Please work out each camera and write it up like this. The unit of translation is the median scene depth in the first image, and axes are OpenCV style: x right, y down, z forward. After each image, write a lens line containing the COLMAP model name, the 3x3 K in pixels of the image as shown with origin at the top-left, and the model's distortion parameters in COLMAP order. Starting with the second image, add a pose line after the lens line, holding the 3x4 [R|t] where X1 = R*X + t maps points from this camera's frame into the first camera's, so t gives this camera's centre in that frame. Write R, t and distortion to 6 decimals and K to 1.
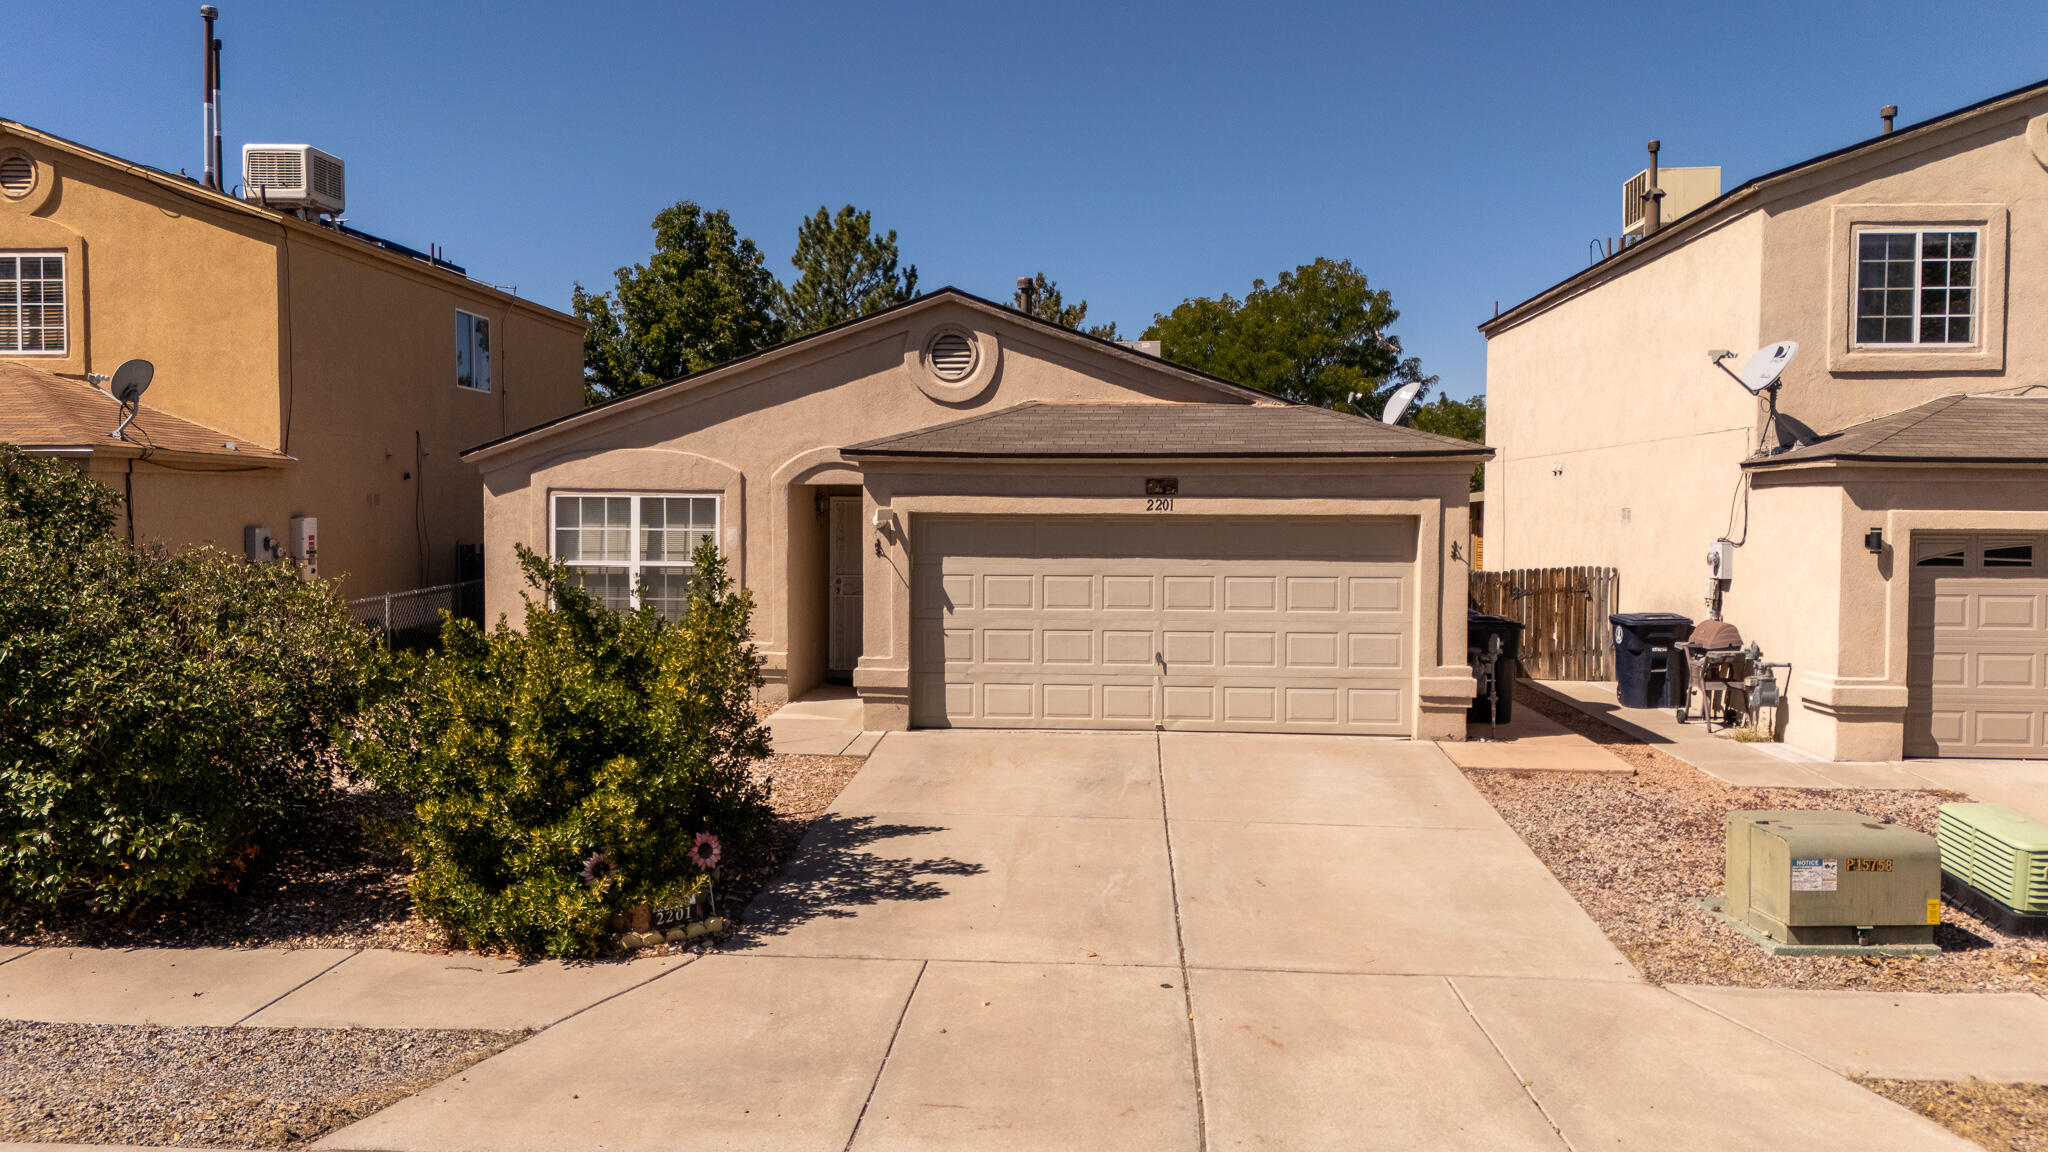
lens RADIAL K [[1495.9, 0, 1008.7], [0, 1495.9, 578.1], [0, 0, 1]] dist [0.089992, -0.095414]
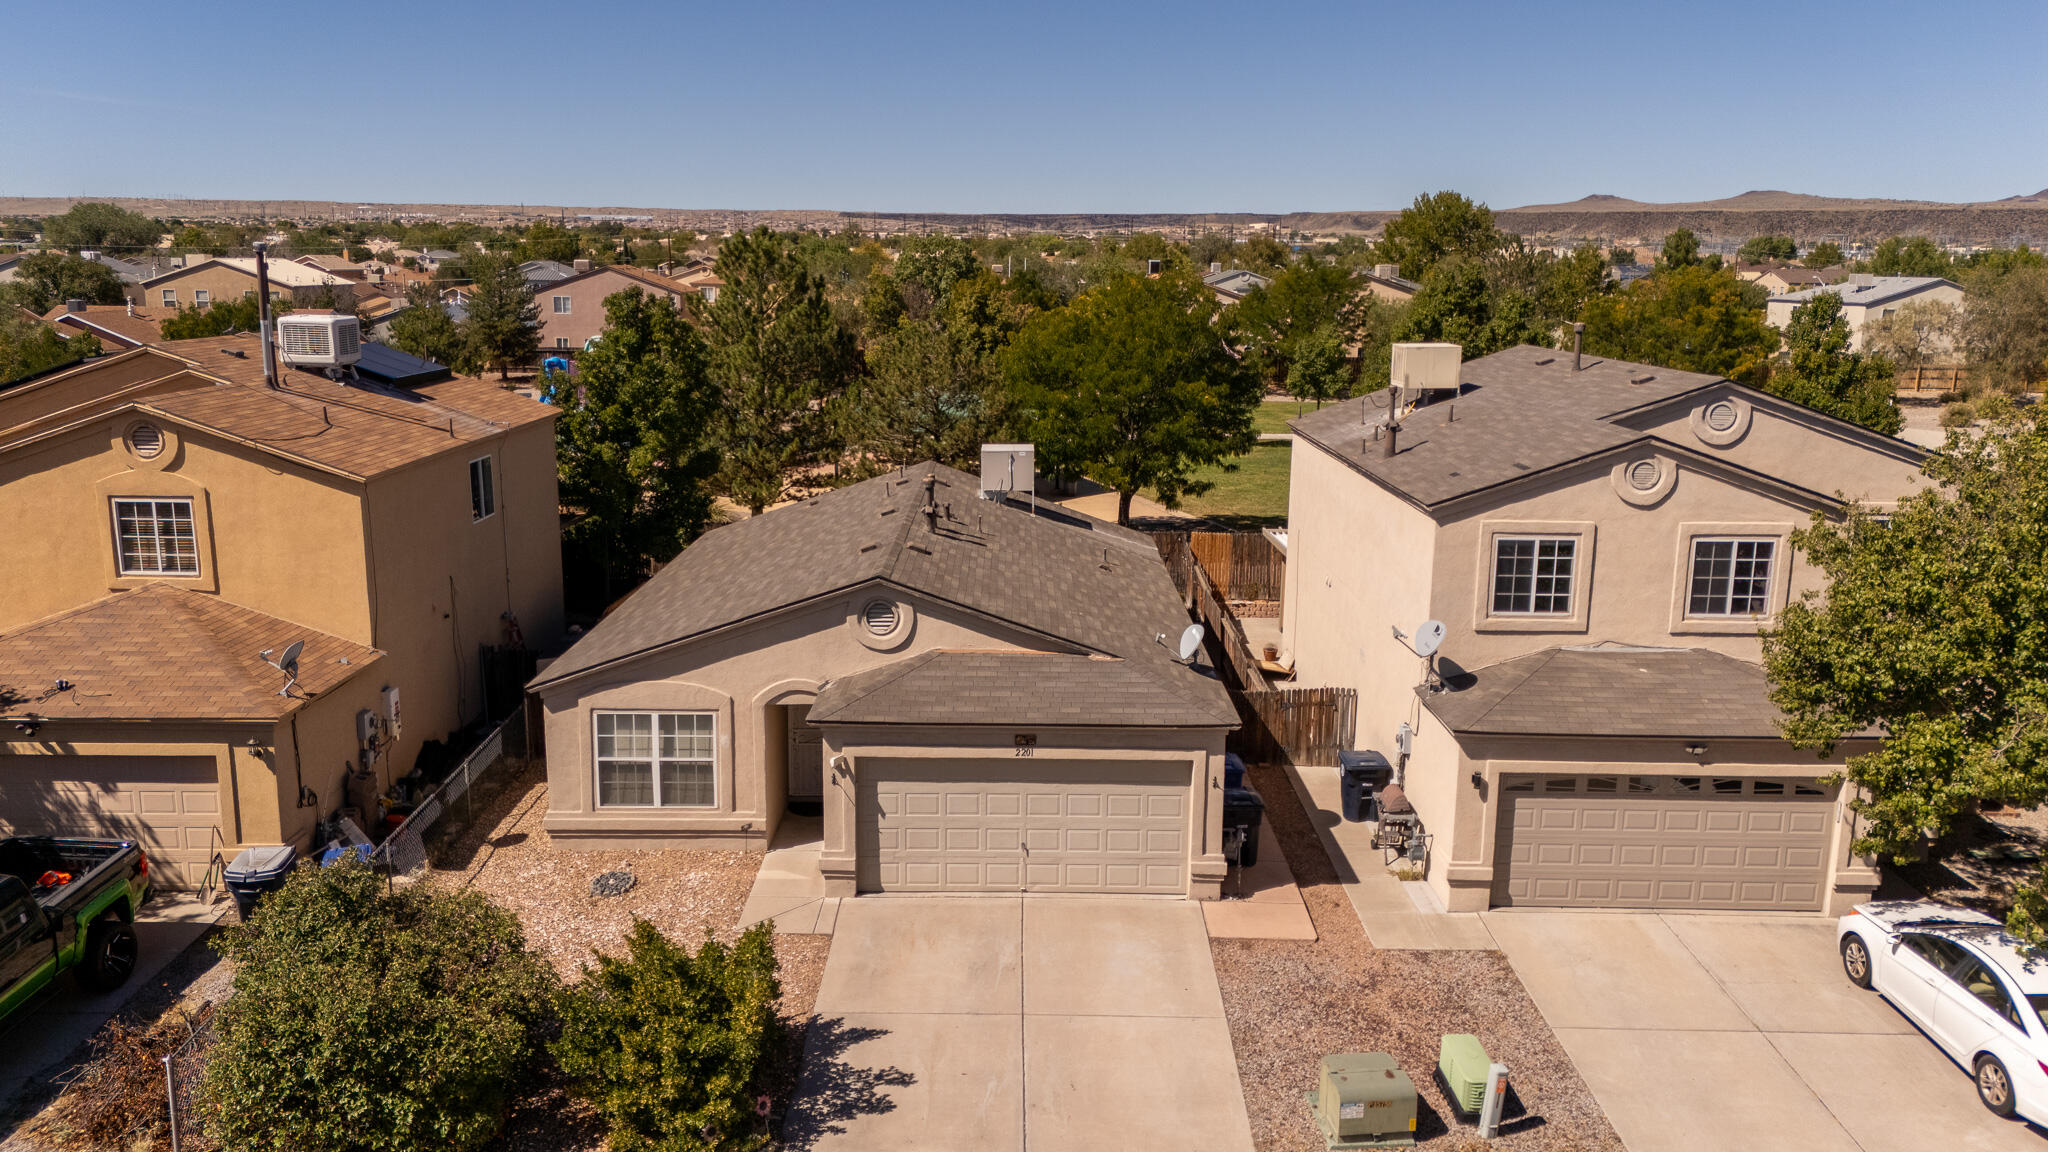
lens RADIAL K [[1495.9, 0, 1008.7], [0, 1495.9, 578.1], [0, 0, 1]] dist [0.089992, -0.095414]
pose [[0.997263, -0.008484, 0.073446, -0.021916], [-0.003825, 0.986143, 0.165854, -0.456660], [-0.073835, -0.165681, 0.983411, -0.428848]]
